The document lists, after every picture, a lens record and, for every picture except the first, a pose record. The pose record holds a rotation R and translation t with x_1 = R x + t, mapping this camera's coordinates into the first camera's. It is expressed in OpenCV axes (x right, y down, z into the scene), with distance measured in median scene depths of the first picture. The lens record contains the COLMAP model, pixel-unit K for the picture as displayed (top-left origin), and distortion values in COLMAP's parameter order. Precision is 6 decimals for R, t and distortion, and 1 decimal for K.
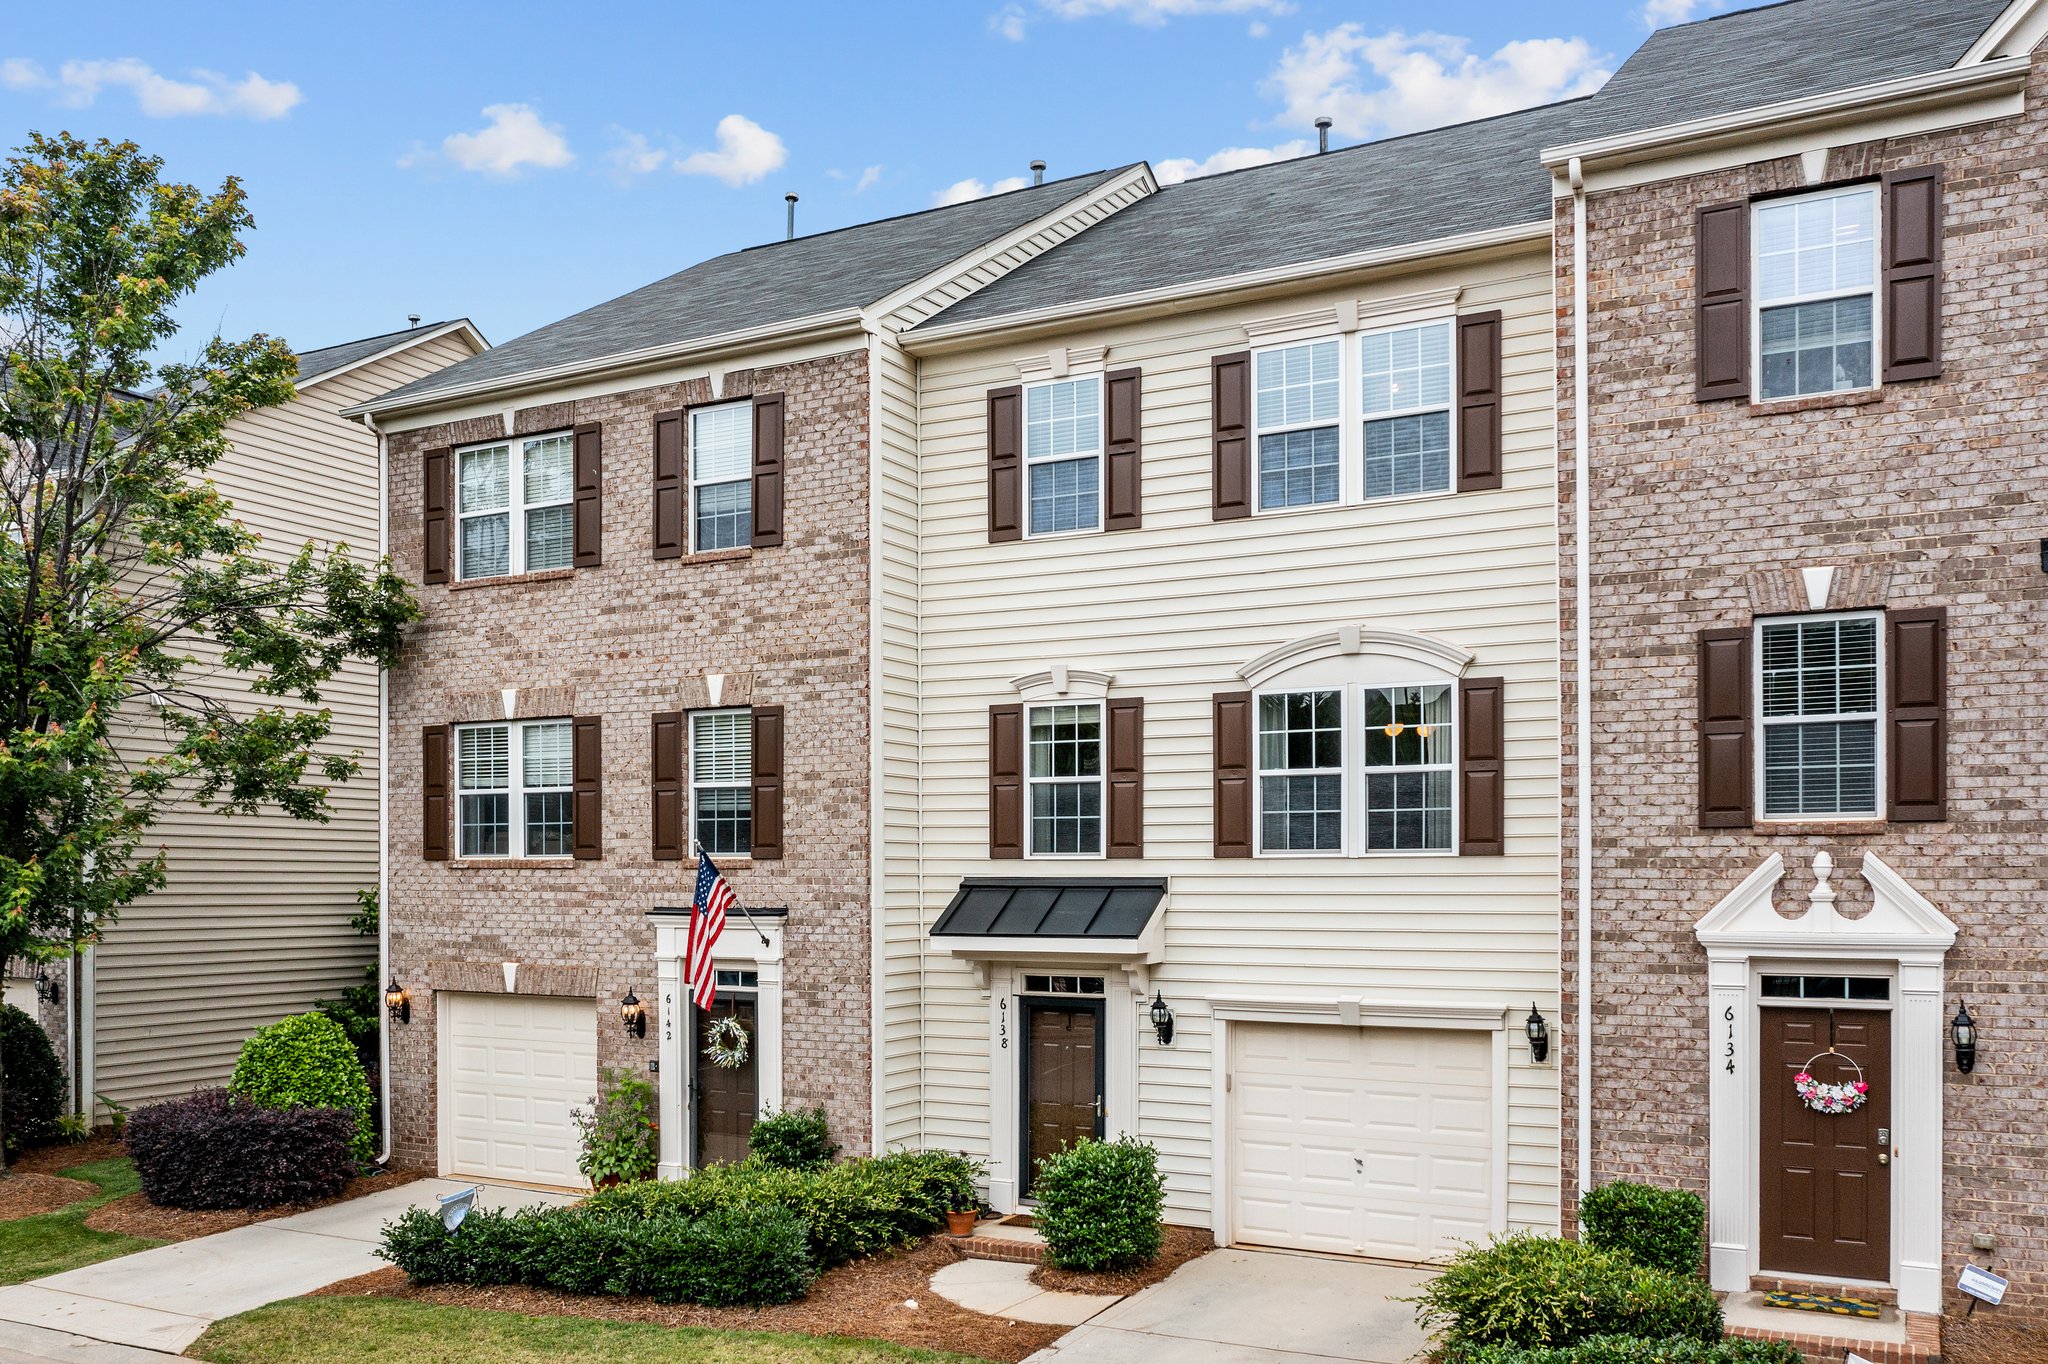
lens RADIAL K [[1617.7, 0, 1094.7], [0, 1617.7, 877.8], [0, 0, 1]] dist [-0.003175, 0.007073]
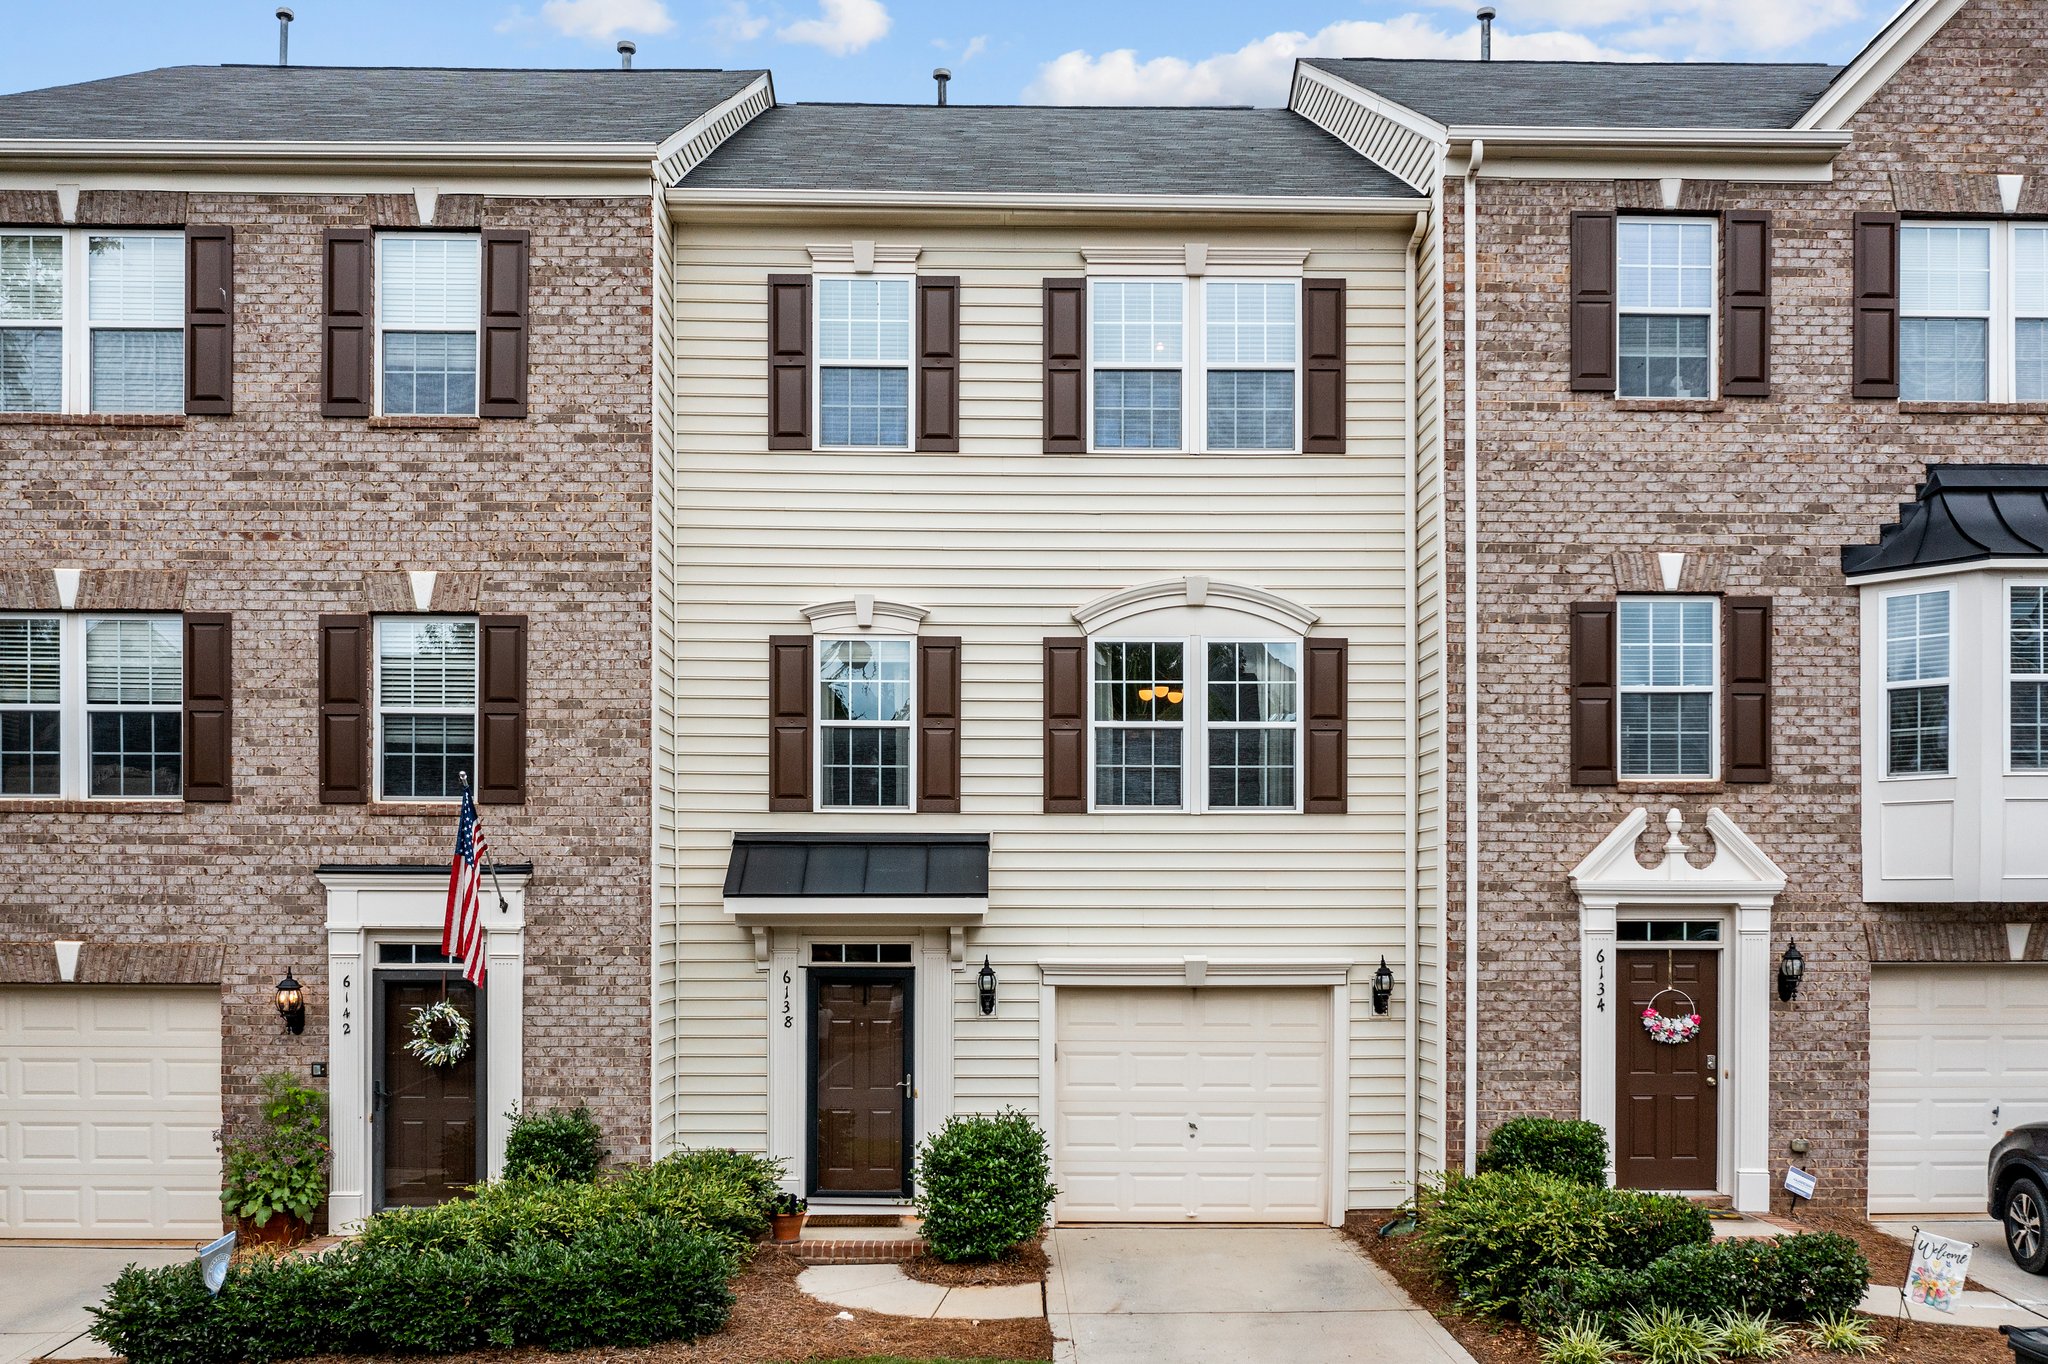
lens RADIAL K [[1612.2, 0, 1049.3], [0, 1612.2, 900.8], [0, 0, 1]] dist [-0.005527, 0.007122]
pose [[0.887199, 0.002661, 0.461379, -0.345197], [-0.002324, 0.999996, -0.001297, 0.038773], [-0.461381, 0.000079, 0.887202, 0.165881]]
